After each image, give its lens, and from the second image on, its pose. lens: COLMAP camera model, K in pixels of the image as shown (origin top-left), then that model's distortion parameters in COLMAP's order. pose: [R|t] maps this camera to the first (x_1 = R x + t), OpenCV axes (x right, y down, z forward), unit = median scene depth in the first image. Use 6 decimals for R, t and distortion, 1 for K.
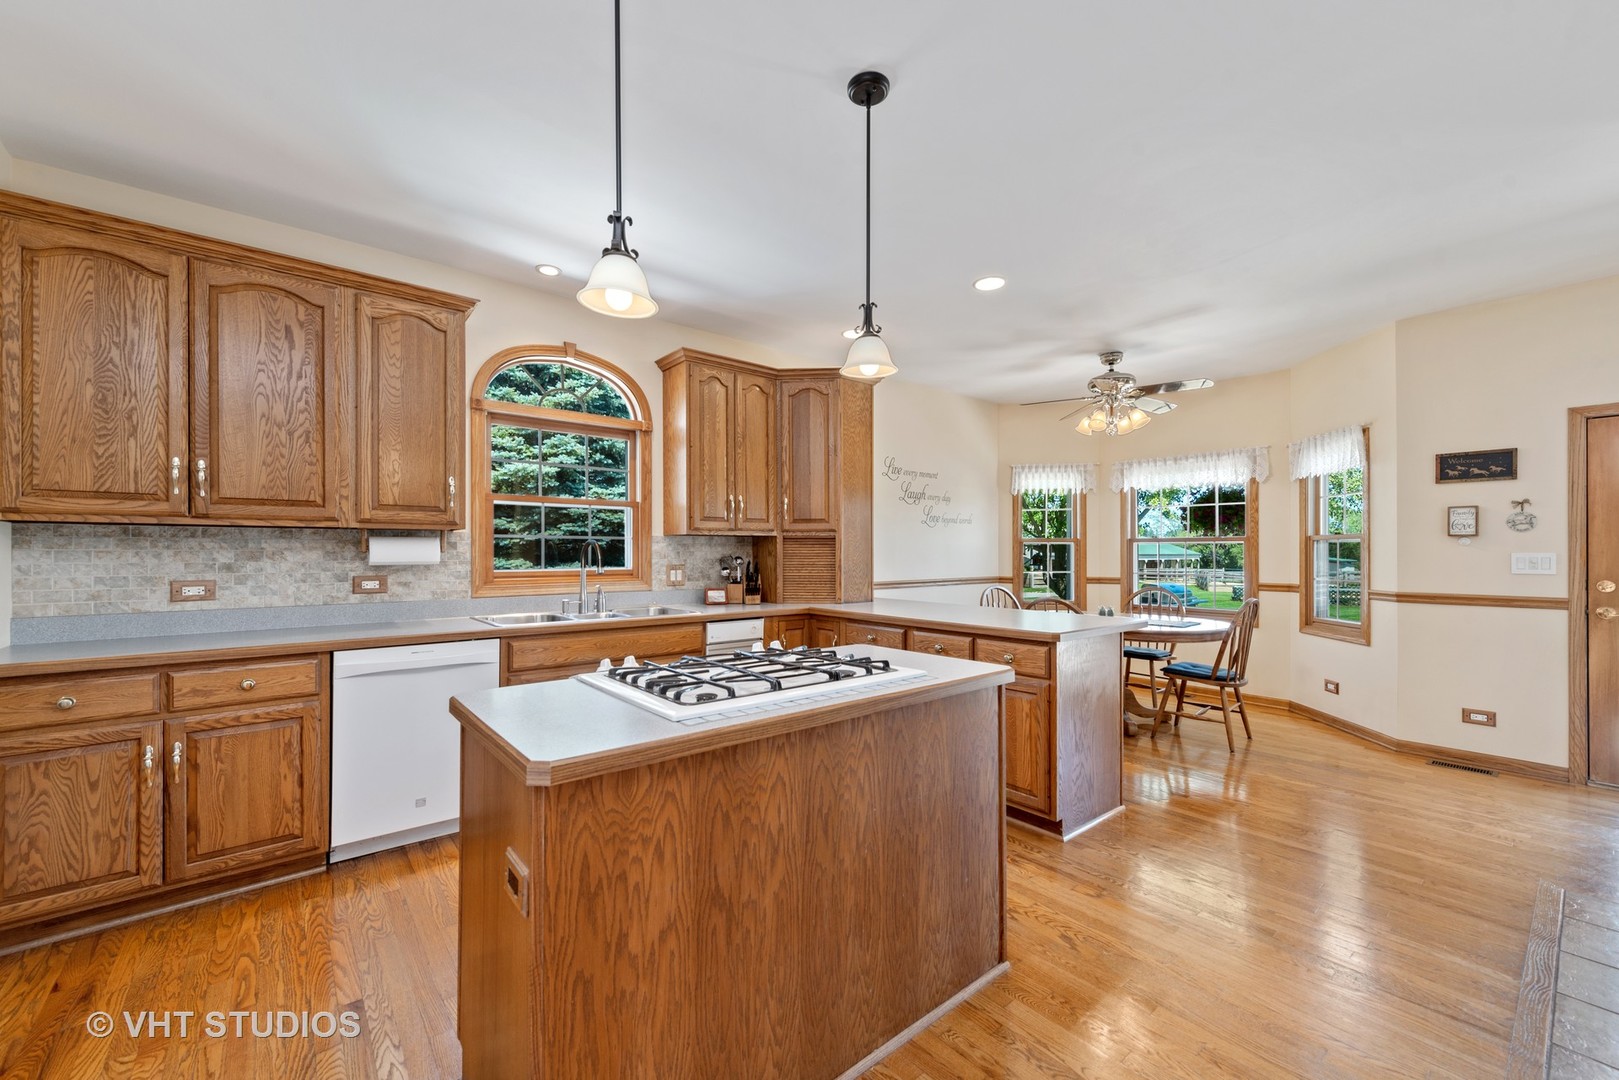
lens RADIAL K [[631.5, 0, 809.2], [0, 631.5, 549.7], [0, 0, 1]] dist [0.000810, -0.000275]
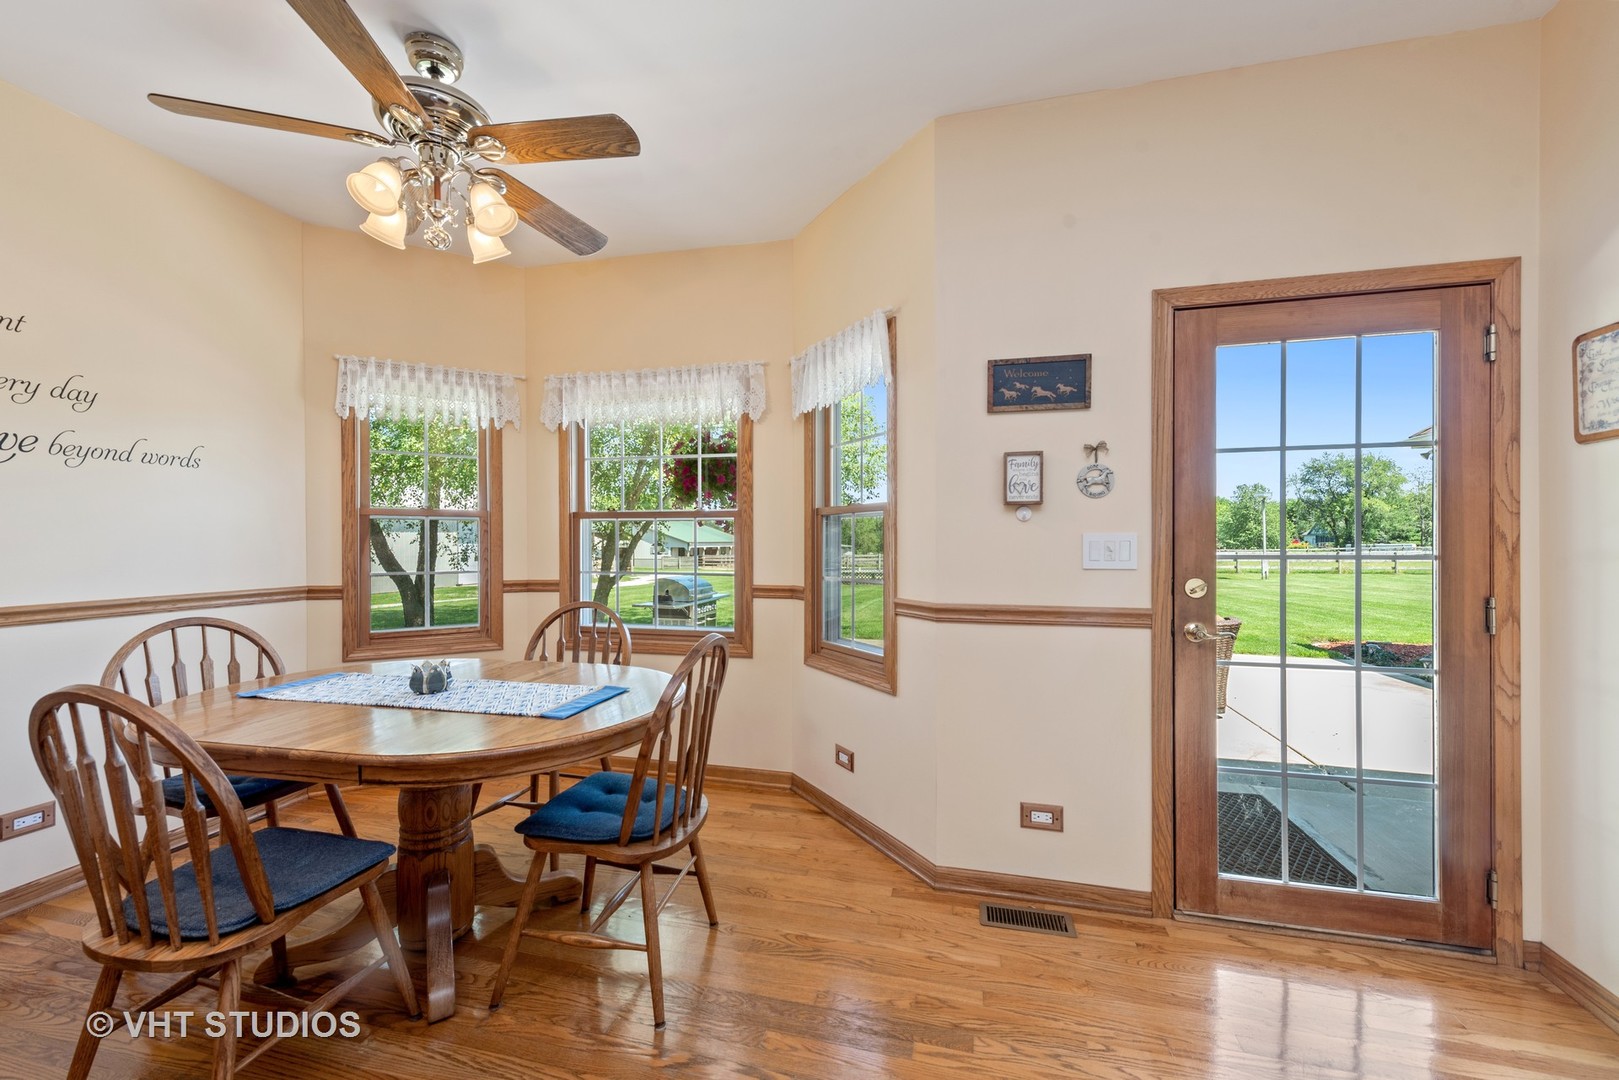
lens RADIAL K [[639.7, 0, 809.5], [0, 639.7, 540.0], [0, 0, 1]] dist [0.002072, 0.000098]
pose [[0.800701, -0.000683, 0.599063, 0.471540], [-0.001739, 0.999992, 0.003463, 0.008087], [-0.599061, -0.003815, 0.800694, 0.577394]]
